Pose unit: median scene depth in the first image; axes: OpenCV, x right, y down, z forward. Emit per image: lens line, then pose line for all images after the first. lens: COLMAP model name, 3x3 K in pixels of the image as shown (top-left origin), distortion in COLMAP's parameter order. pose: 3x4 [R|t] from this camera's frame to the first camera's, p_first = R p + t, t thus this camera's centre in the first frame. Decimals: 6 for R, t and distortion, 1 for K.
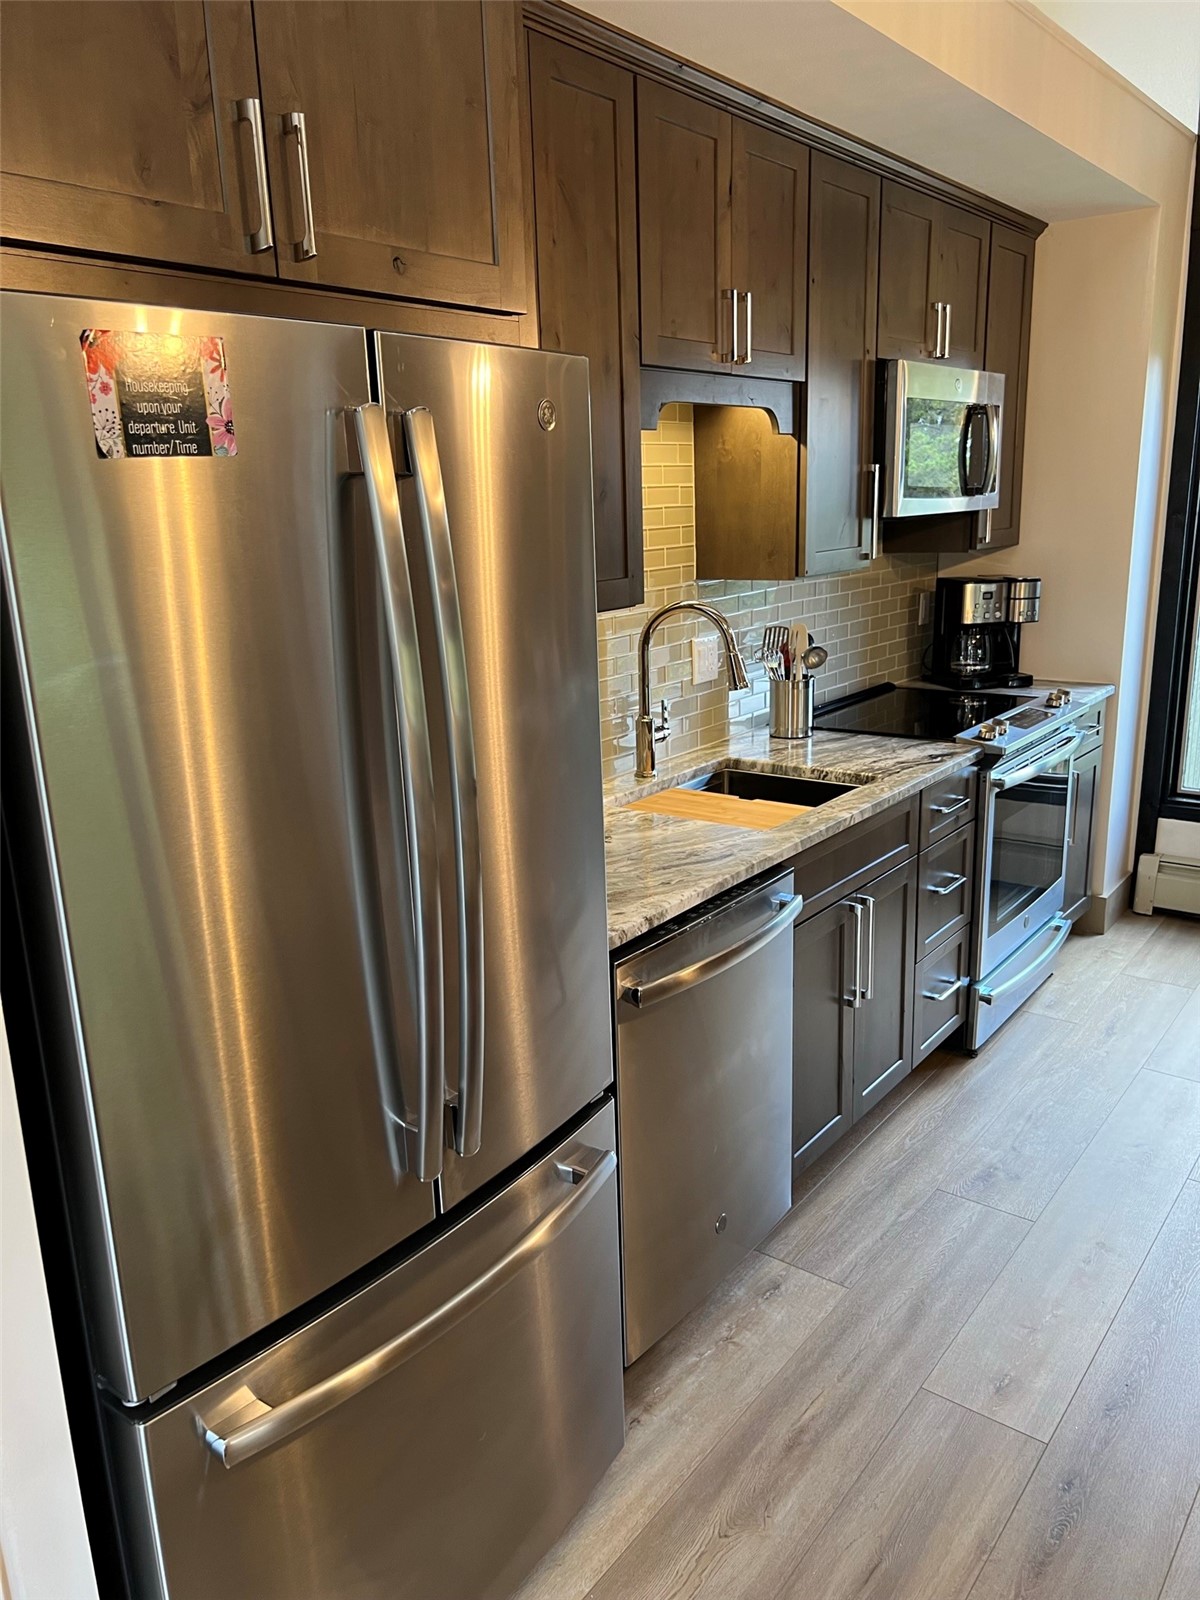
lens RADIAL K [[1195.7, 0, 590.3], [0, 1195.7, 799.4], [0, 0, 1]] dist [0.059478, -0.064896]
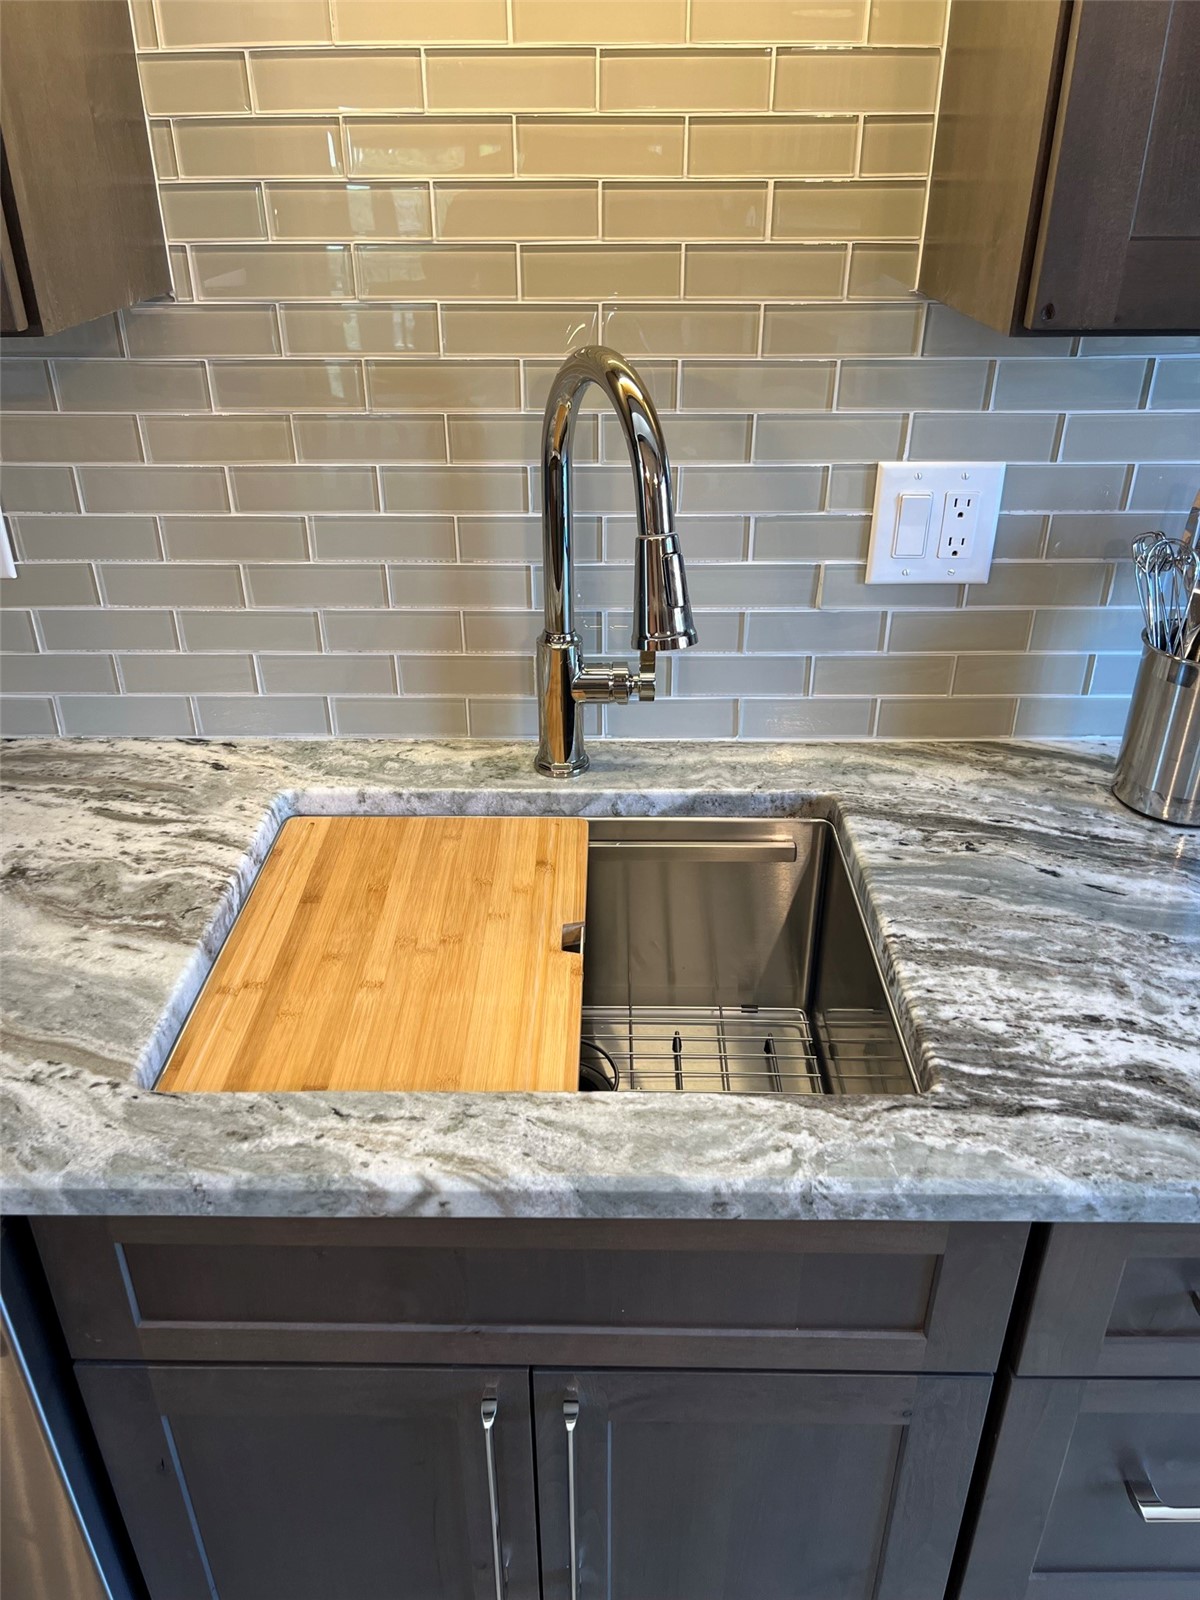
lens RADIAL K [[1208.7, 0, 600.0], [0, 1208.7, 800.0], [0, 0, 1]] dist [0.148566, -0.368636]
pose [[0.605792, 0.406782, -0.683772, 0.338066], [-0.213492, 0.911009, 0.352823, -0.155996], [0.766444, -0.067758, 0.638727, 0.698576]]
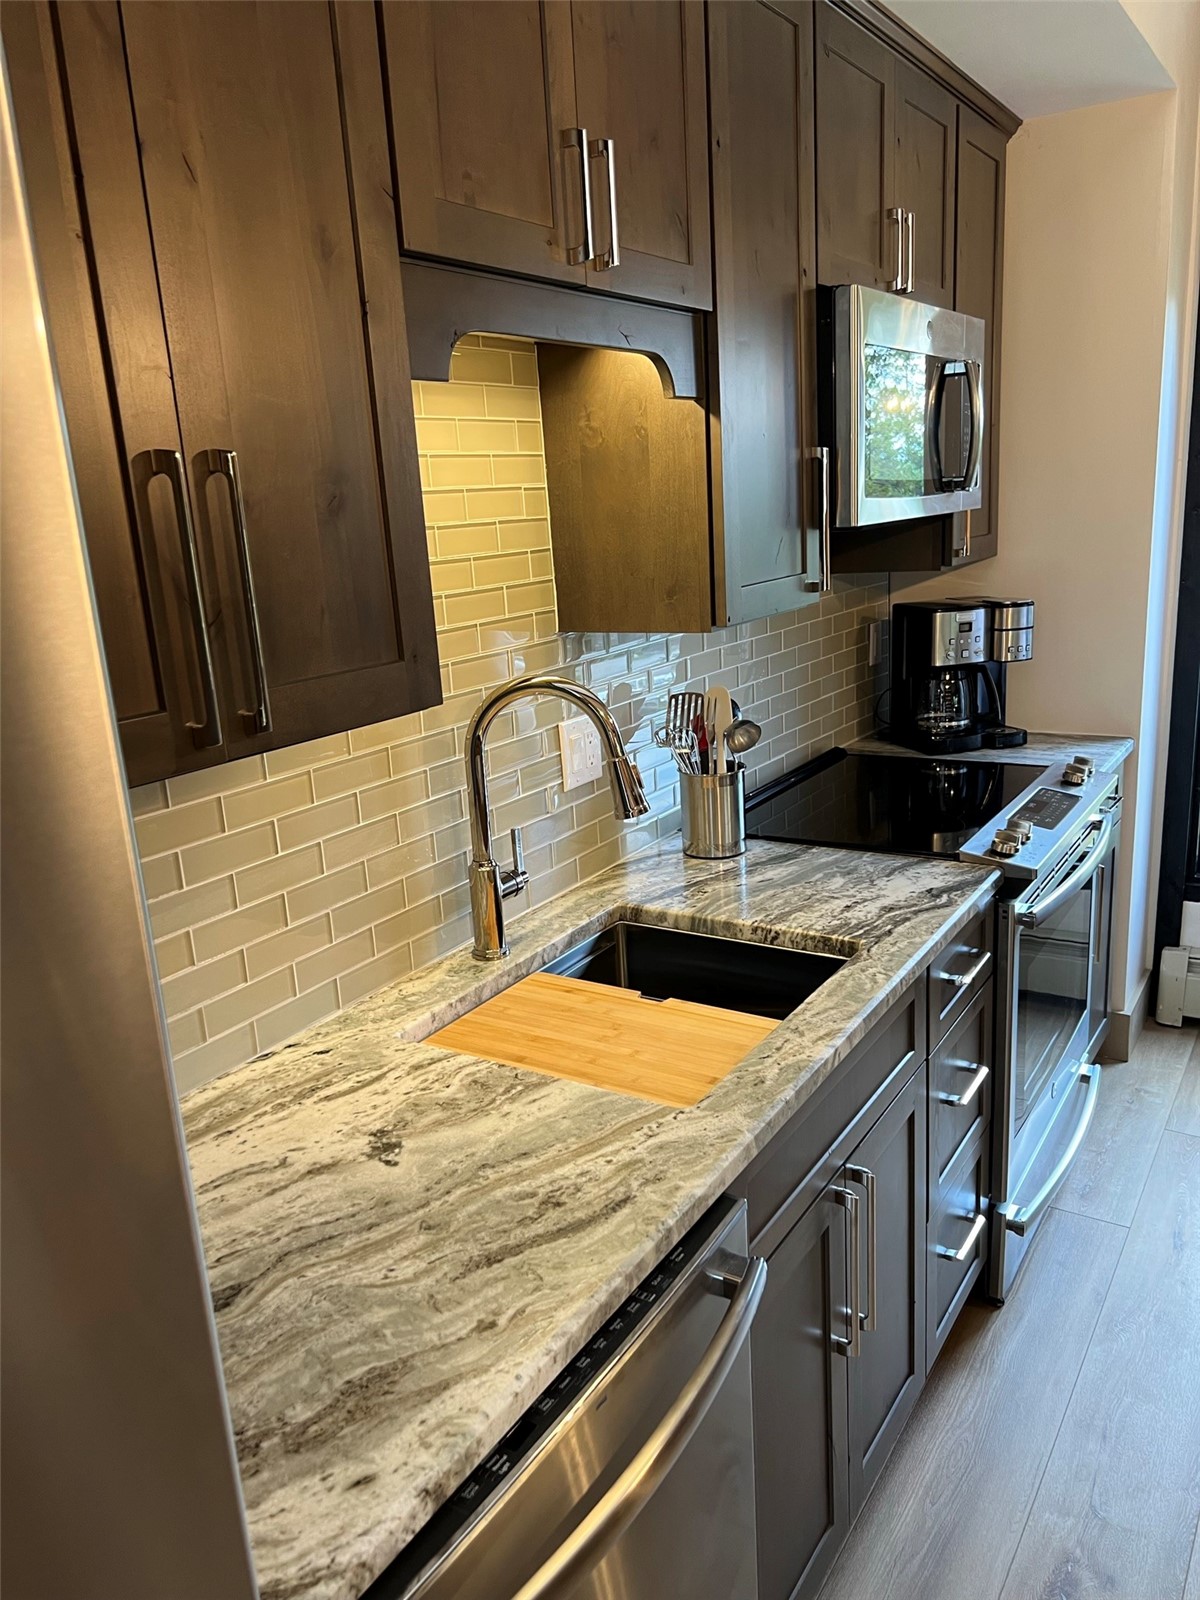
lens RADIAL K [[1182.4, 0, 600.0], [0, 1182.4, 800.0], [0, 0, 1]] dist [0.070109, -0.093915]
pose [[0.995577, -0.049106, 0.080092, 0.054985], [0.049407, 0.998777, -0.001782, -0.091315], [-0.079906, 0.005731, 0.996786, 0.364353]]
